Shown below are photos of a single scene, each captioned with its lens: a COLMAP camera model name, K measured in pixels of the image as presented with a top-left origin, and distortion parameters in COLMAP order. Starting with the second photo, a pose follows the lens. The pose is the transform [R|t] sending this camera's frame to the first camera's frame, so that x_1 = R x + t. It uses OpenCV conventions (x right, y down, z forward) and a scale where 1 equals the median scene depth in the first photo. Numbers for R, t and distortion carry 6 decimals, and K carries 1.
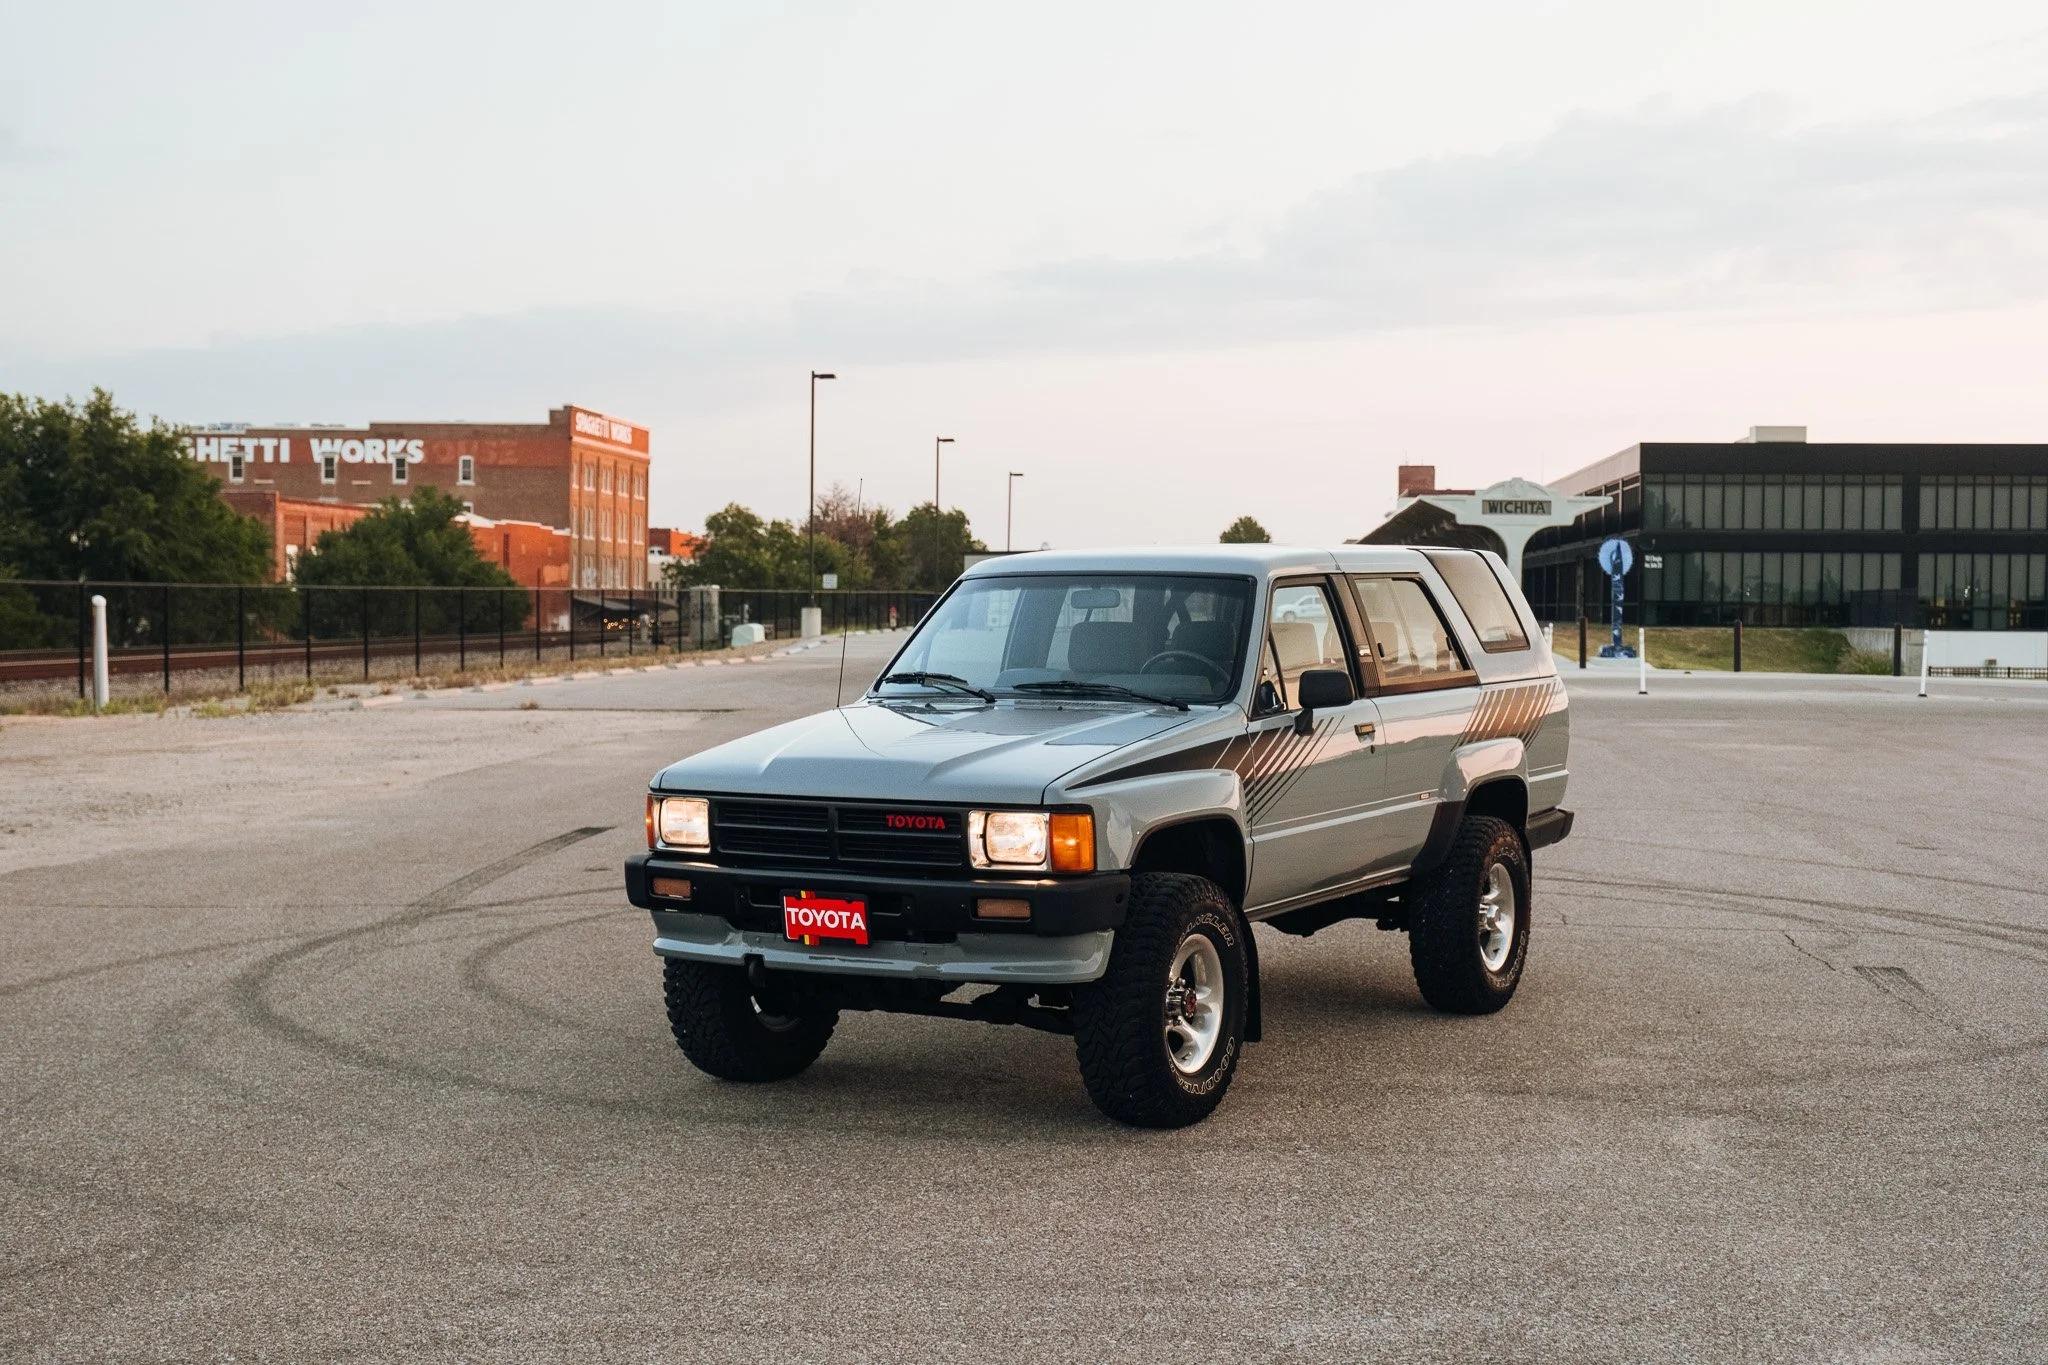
lens RADIAL K [[2694.6, 0, 1024.0], [0, 2694.6, 682.5], [0, 0, 1]] dist [0.012044, 0.014758]
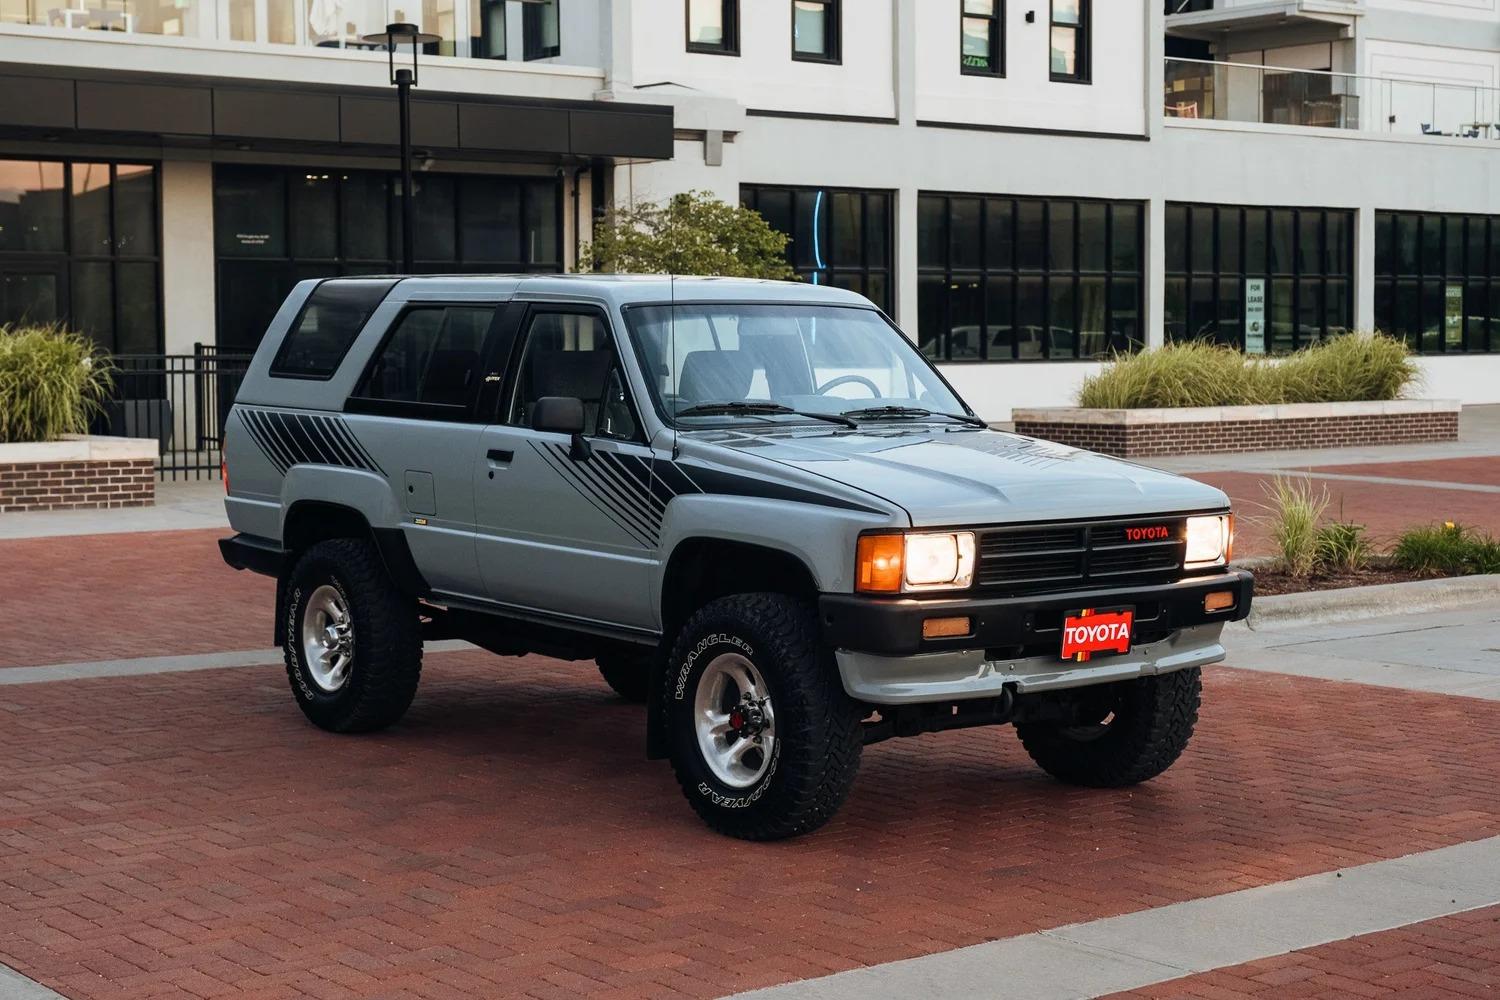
lens RADIAL K [[2513.3, 0, 750.0], [0, 2513.3, 500.0], [0, 0, 1]] dist [0.019081, 0.029552]
pose [[0.374260, -0.059312, 0.925425, -0.898098], [0.027181, 0.998225, 0.052986, -0.016864], [-0.926925, 0.005324, 0.375208, 0.666699]]
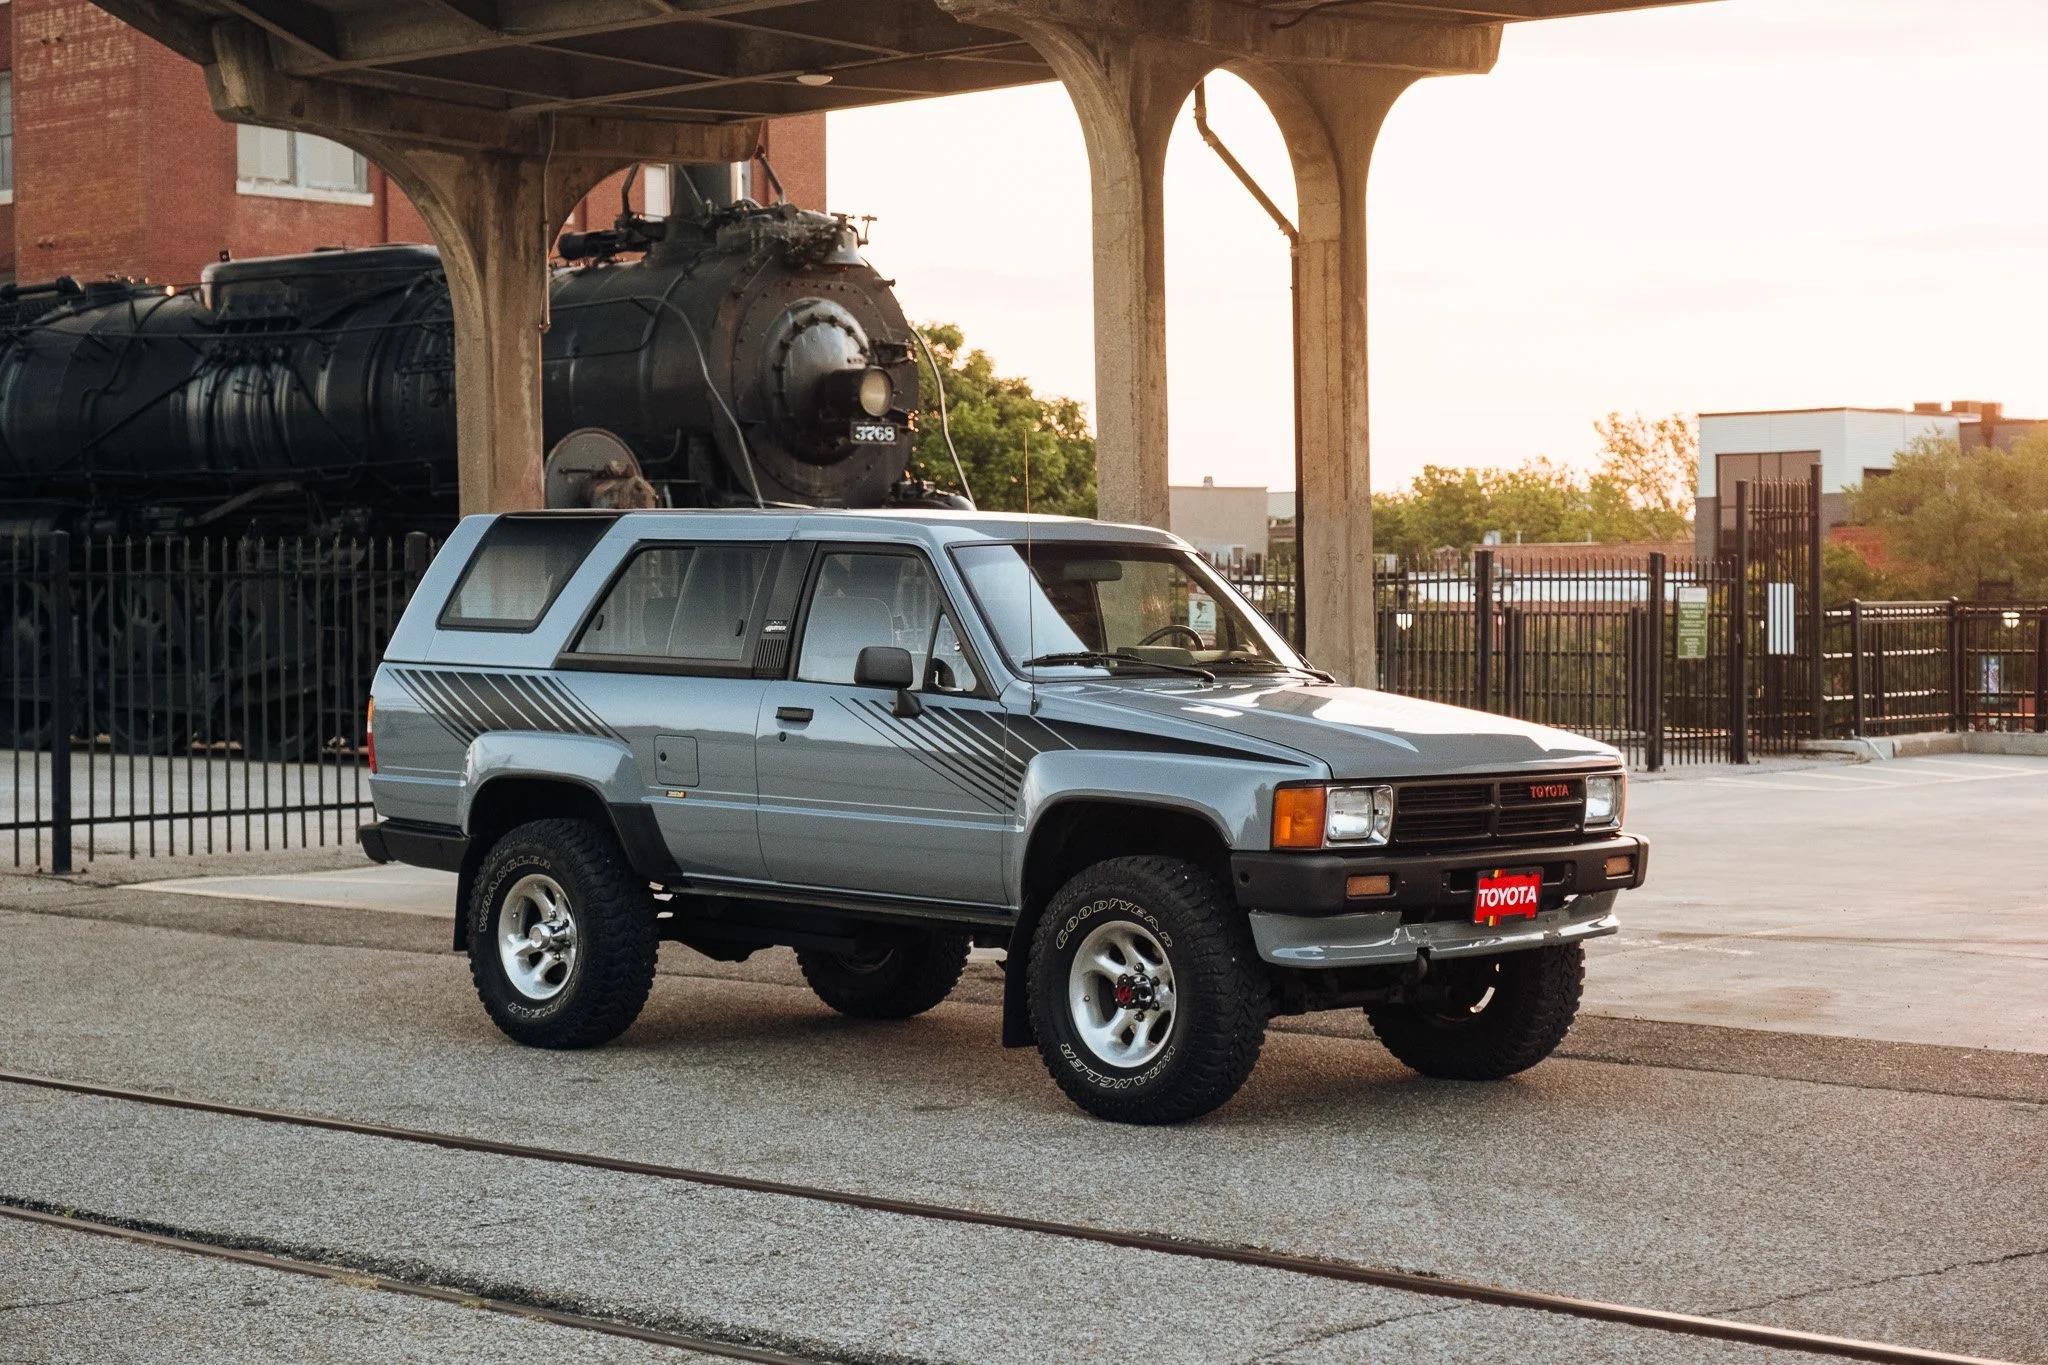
lens RADIAL K [[3863.7, 0, 1024.0], [0, 3863.7, 682.5], [0, 0, 1]] dist [0.019883, 0.088005]
pose [[0.236495, -0.015641, 0.971507, -1.295523], [0.024377, 0.999651, 0.010160, -0.007380], [-0.971327, 0.021279, 0.236794, 0.735146]]
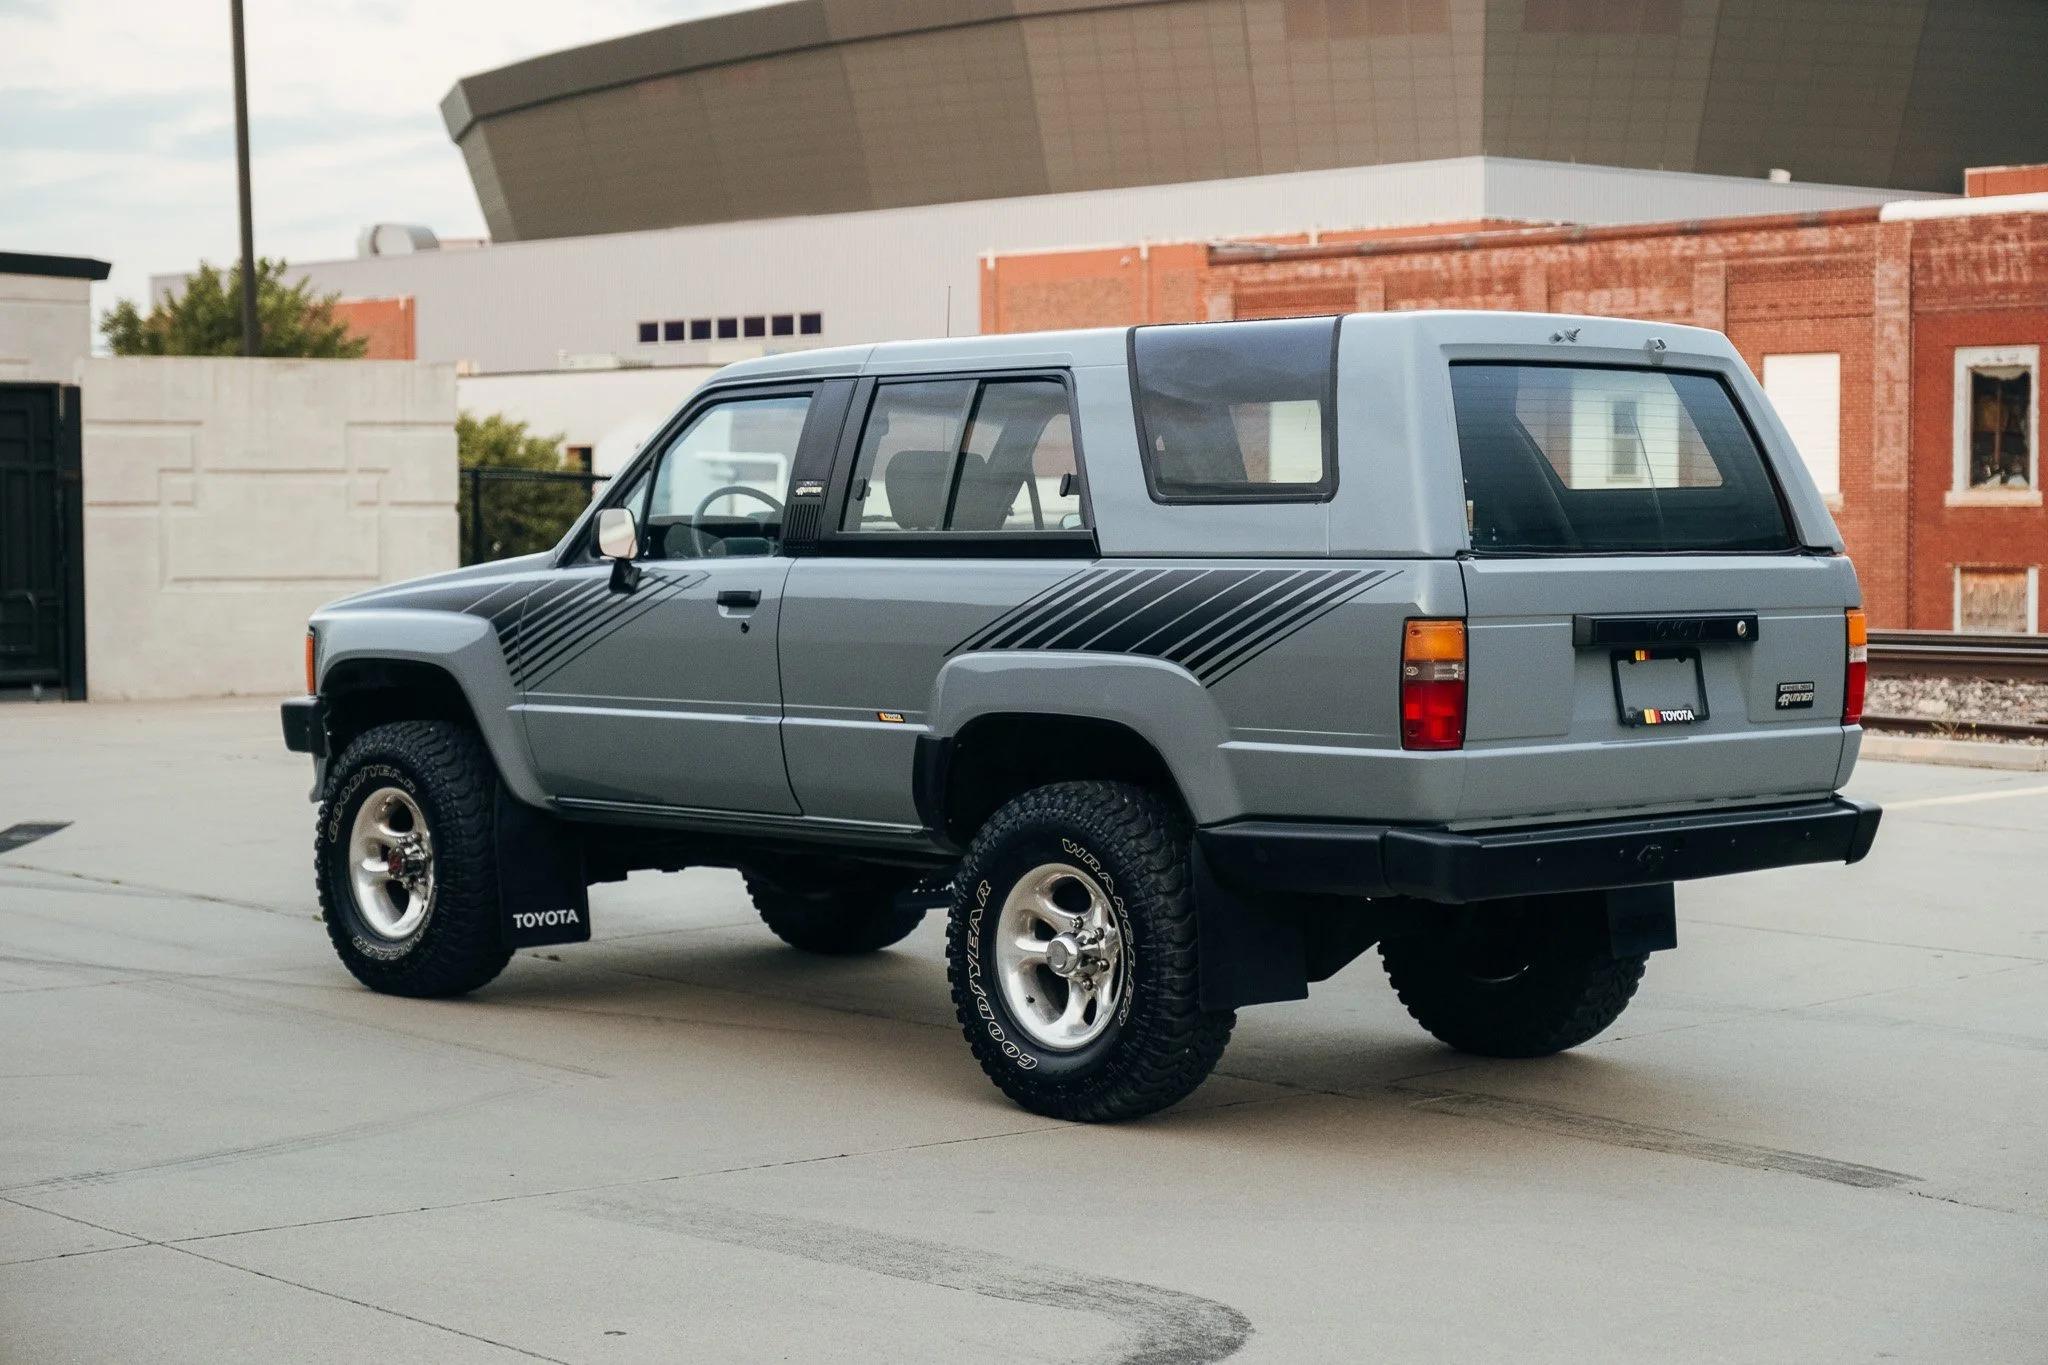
lens RADIAL K [[3431.4, 0, 1024.0], [0, 3431.4, 682.5], [0, 0, 1]] dist [0.019081, 0.029552]
pose [[-0.280506, 0.059714, -0.957993, 1.011275], [-0.026436, 0.997204, 0.069899, -0.026374], [0.959488, 0.044933, -0.278143, 1.375957]]
